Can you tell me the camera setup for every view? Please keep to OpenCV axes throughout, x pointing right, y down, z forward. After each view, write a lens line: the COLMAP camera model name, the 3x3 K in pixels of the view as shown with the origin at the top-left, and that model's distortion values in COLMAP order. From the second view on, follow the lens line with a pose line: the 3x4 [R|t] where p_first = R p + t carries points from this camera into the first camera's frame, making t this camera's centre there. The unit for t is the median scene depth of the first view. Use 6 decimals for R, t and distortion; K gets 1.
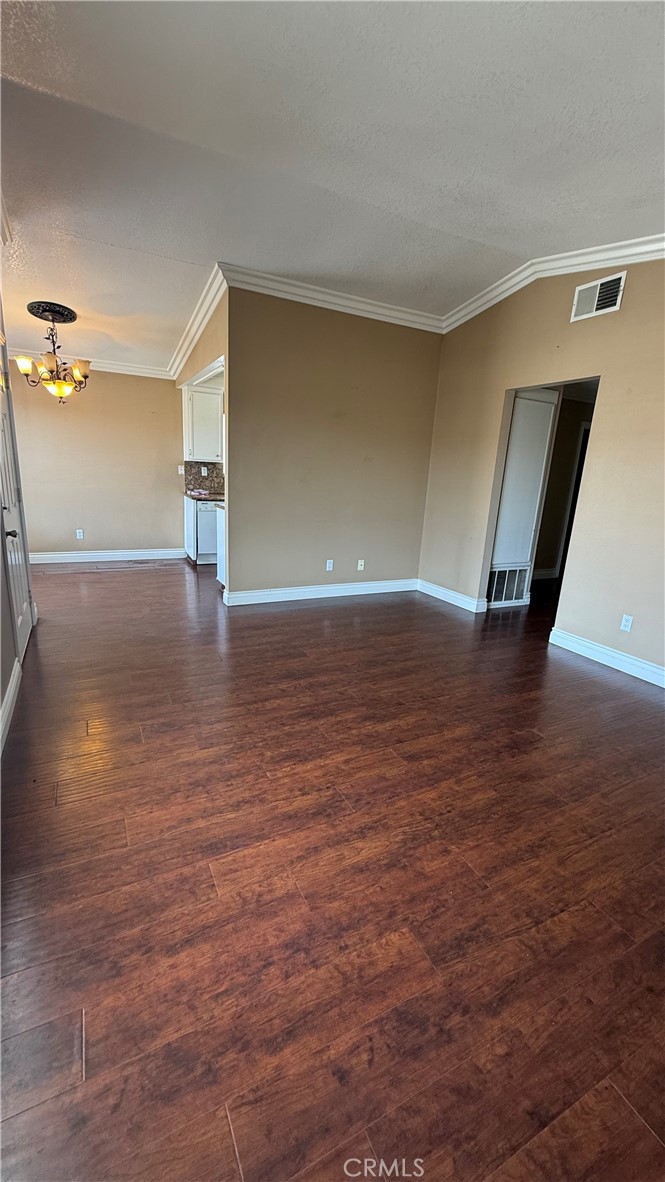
lens RADIAL K [[472.5, 0, 331.5], [0, 472.5, 590.2], [0, 0, 1]] dist [-0.002335, -0.000316]
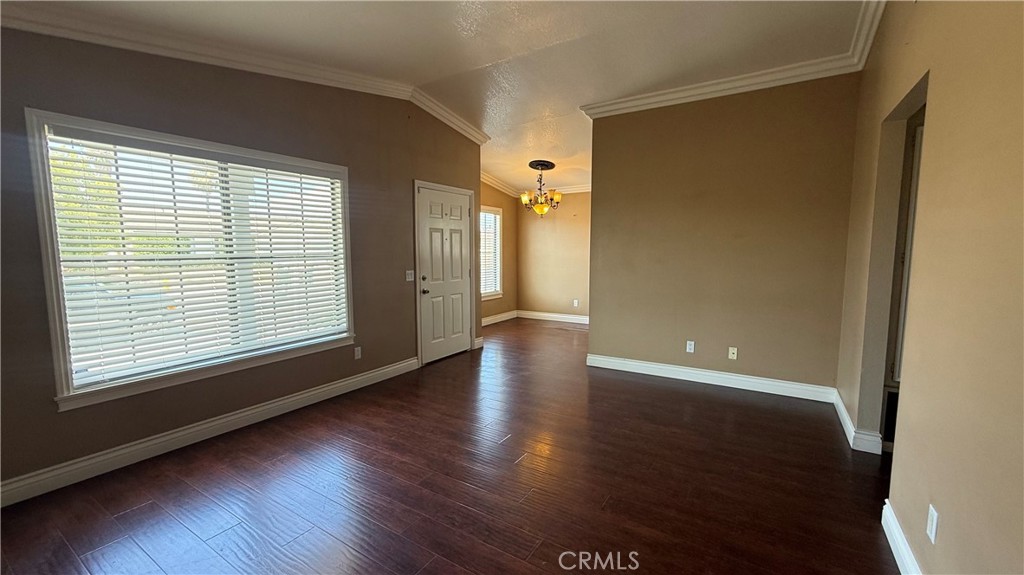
lens RADIAL K [[409.3, 0, 510.7], [0, 409.3, 288.1], [0, 0, 1]] dist [-0.002335, -0.000316]
pose [[0.511155, 0.026838, -0.859070, 0.574928], [-0.185777, 0.979334, -0.079944, -0.039262], [0.839171, 0.200459, 0.505577, 0.279097]]
